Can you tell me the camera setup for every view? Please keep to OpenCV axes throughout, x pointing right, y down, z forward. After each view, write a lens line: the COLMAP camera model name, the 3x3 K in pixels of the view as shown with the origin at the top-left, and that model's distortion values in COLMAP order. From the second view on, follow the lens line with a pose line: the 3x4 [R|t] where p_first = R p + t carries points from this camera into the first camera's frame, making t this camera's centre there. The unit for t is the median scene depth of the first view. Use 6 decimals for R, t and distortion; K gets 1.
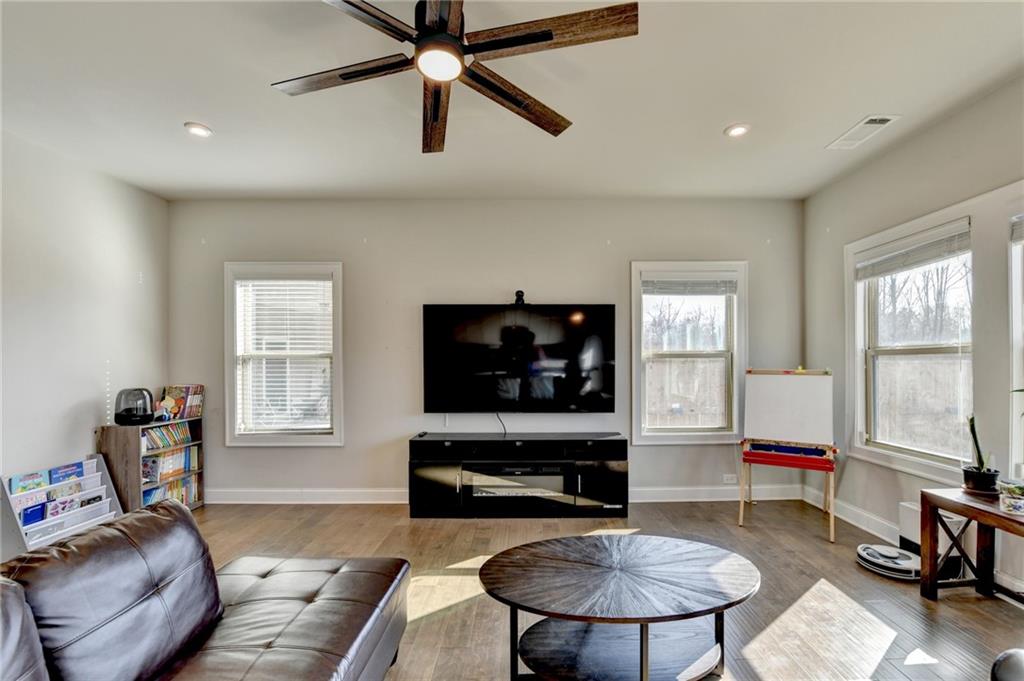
lens RADIAL K [[431.7, 0, 531.0], [0, 431.7, 365.1], [0, 0, 1]] dist [-0.014911, -0.000455]
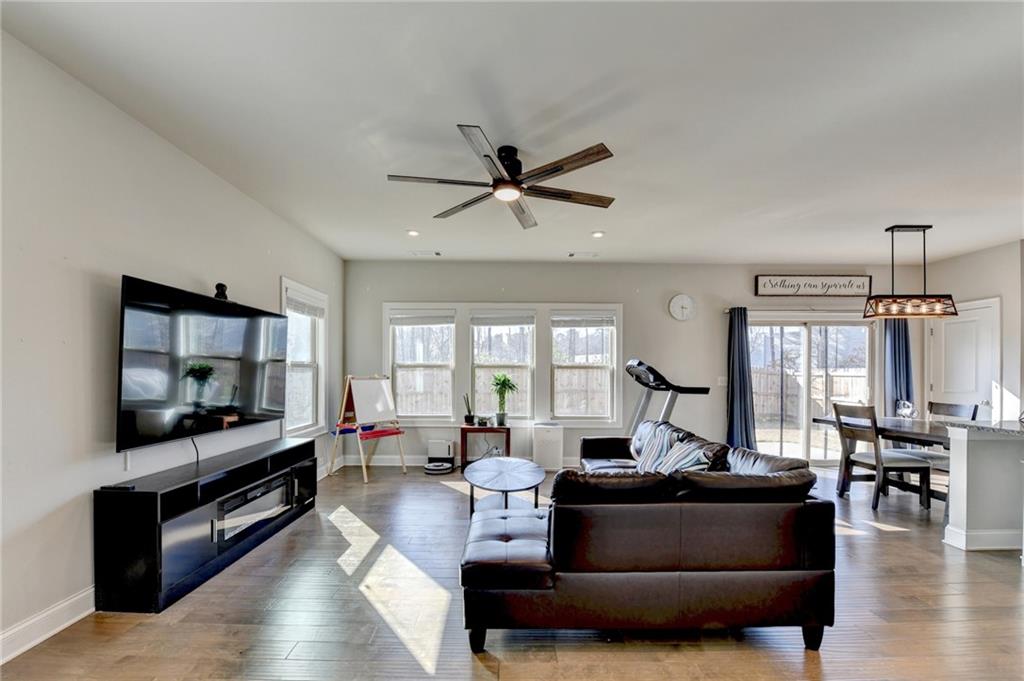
lens RADIAL K [[405.9, 0, 509.2], [0, 405.9, 373.3], [0, 0, 1]] dist [-0.011268, -0.000124]
pose [[0.014226, -0.000383, 0.999899, -0.847590], [0.002562, 0.999997, 0.000347, 0.000481], [-0.999896, 0.002557, 0.014226, 0.468381]]
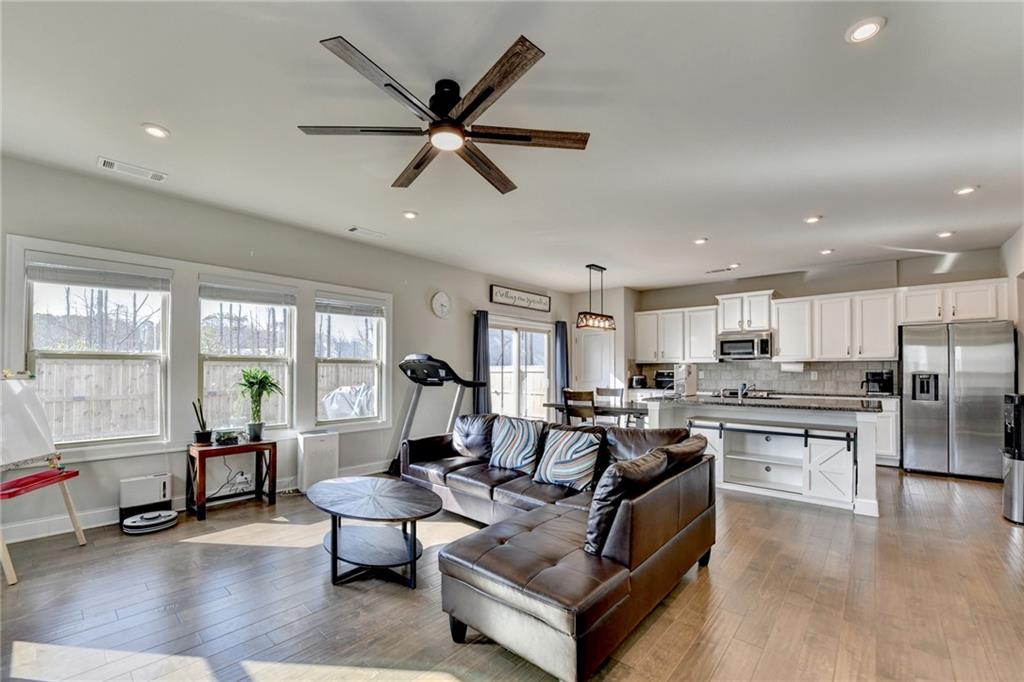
lens RADIAL K [[416.0, 0, 486.0], [0, 416.0, 368.8], [0, 0, 1]] dist [-0.000082, -0.009915]
pose [[-0.711036, 0.006001, 0.703130, -0.566250], [0.005808, 0.999980, -0.002661, 0.008046], [-0.703132, 0.002192, -0.711056, 0.883476]]
